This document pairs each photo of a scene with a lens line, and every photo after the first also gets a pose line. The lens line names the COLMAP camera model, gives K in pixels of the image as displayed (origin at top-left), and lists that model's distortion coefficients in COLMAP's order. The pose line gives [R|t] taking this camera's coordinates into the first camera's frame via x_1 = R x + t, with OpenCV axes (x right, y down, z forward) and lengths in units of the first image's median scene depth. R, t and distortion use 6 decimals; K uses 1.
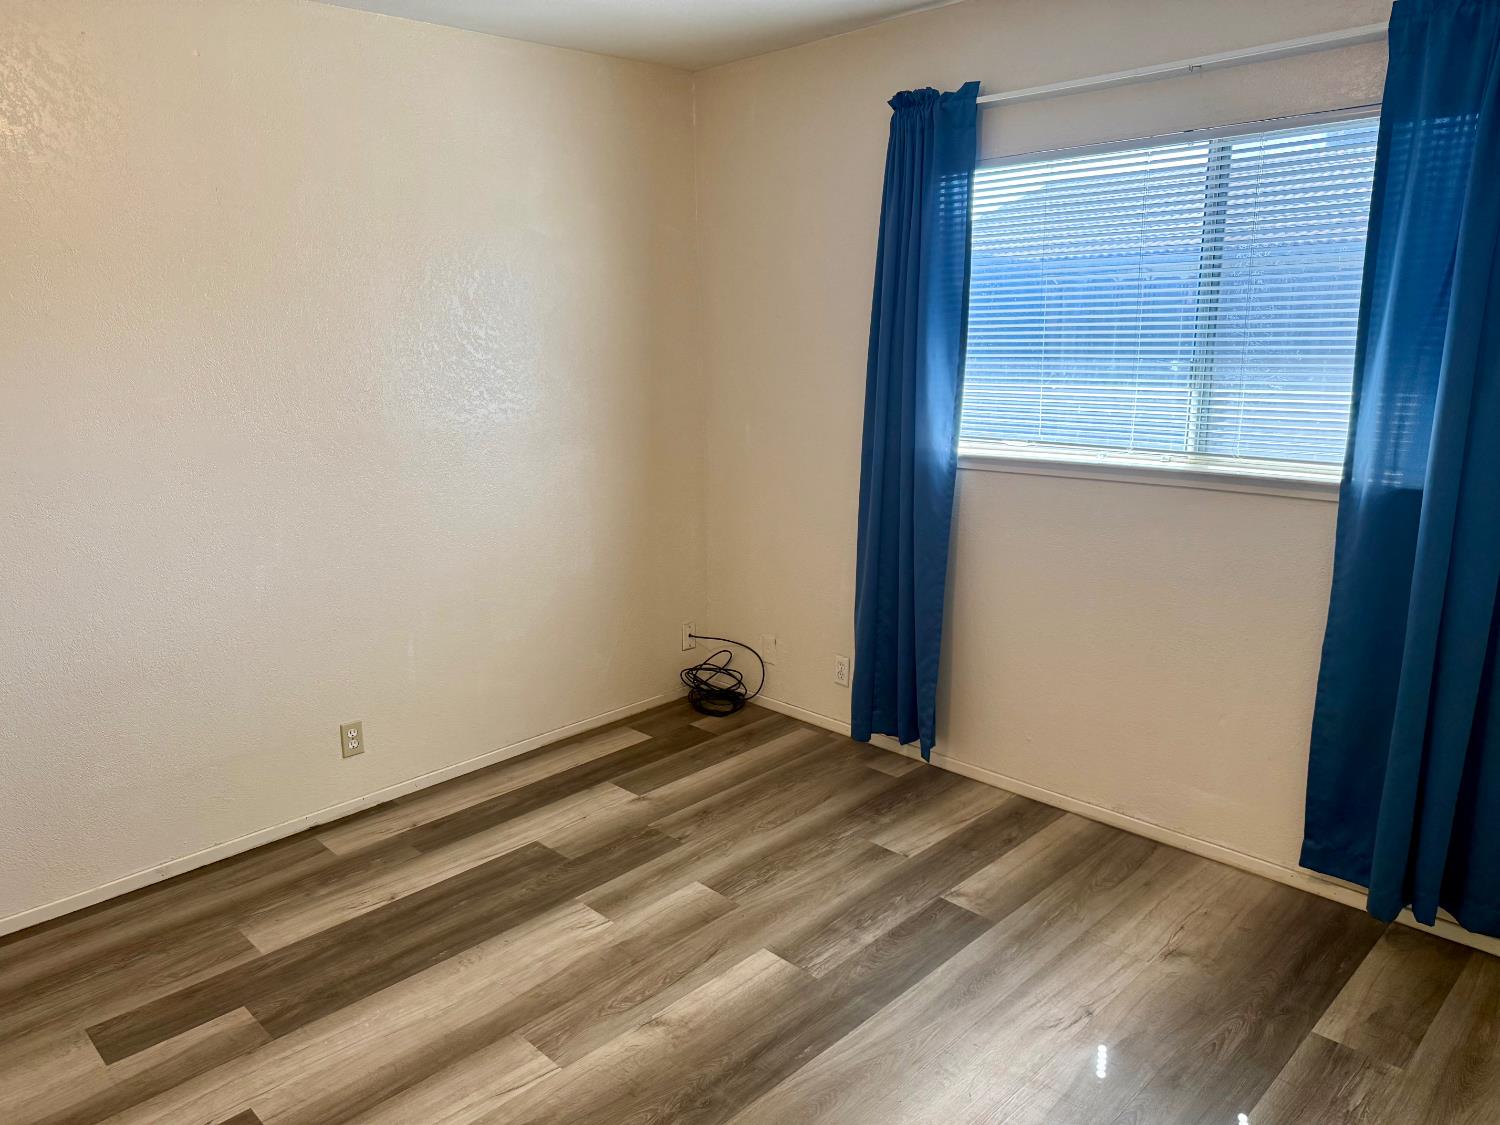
lens RADIAL K [[1068.7, 0, 749.9], [0, 1068.7, 561.1], [0, 0, 1]] dist [0.020434, -0.020181]
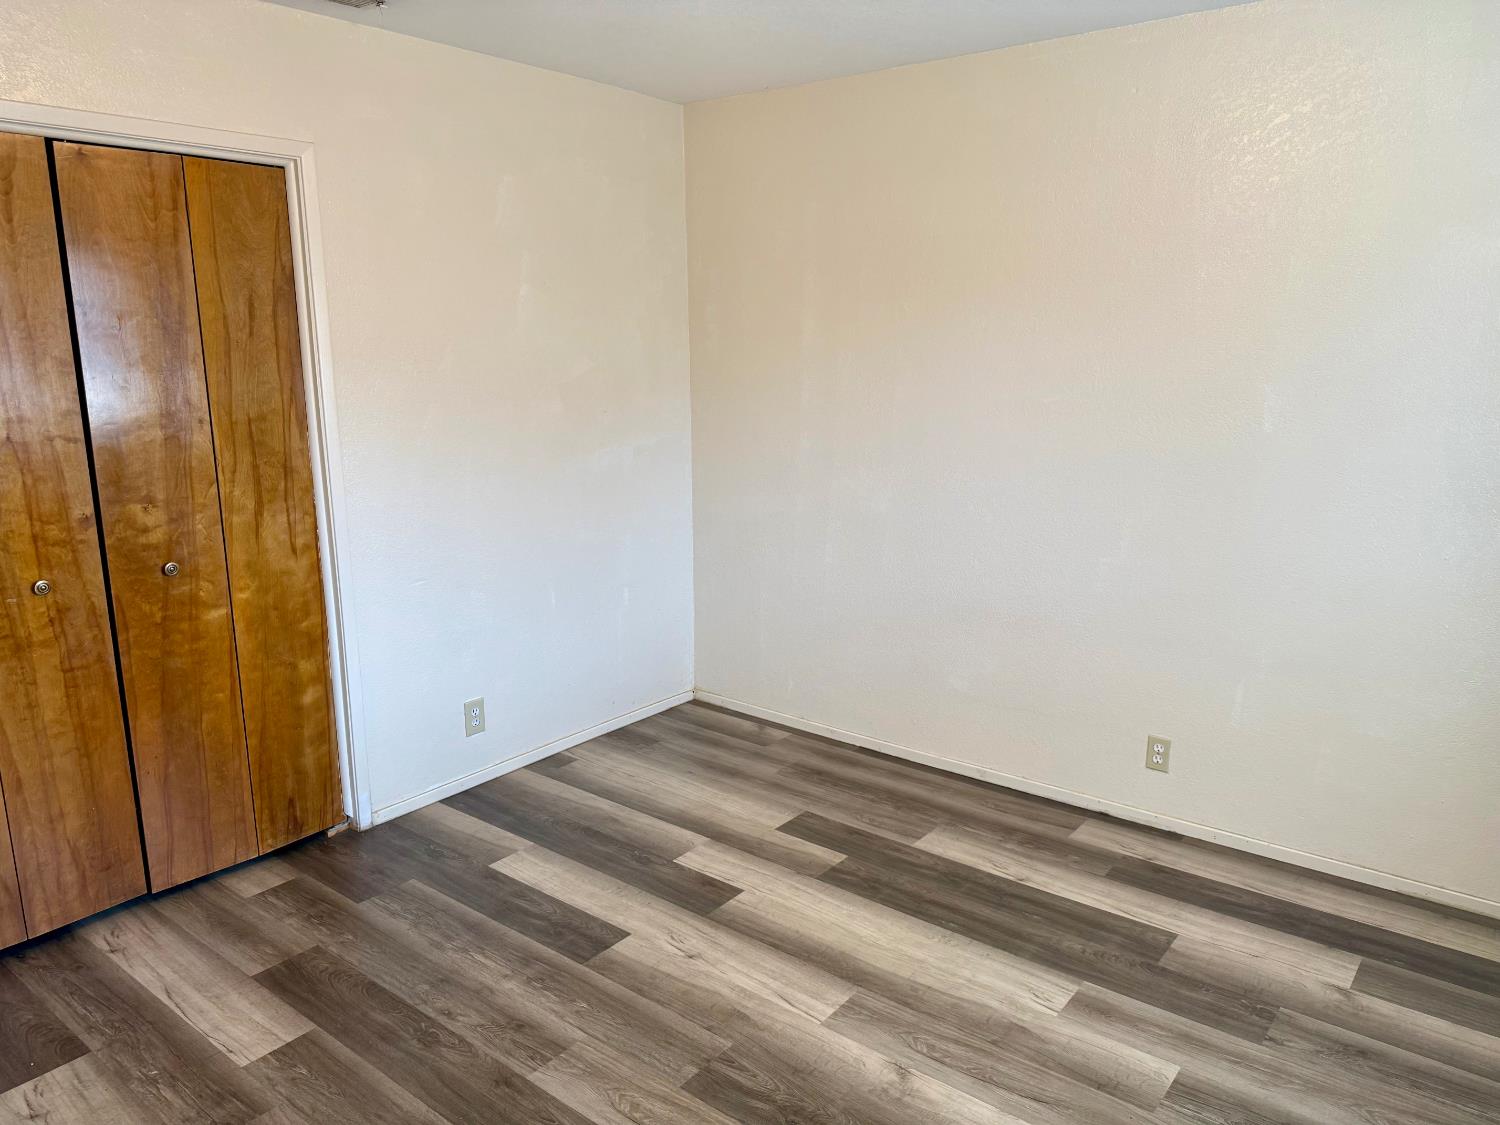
lens RADIAL K [[1068.7, 0, 755.3], [0, 1068.7, 562.7], [0, 0, 1]] dist [0.020434, -0.020181]
pose [[0.118403, 0.226632, -0.966757, 0.586895], [-0.223509, 0.954703, 0.196432, -0.133719], [0.967484, 0.192821, 0.163694, 0.511061]]
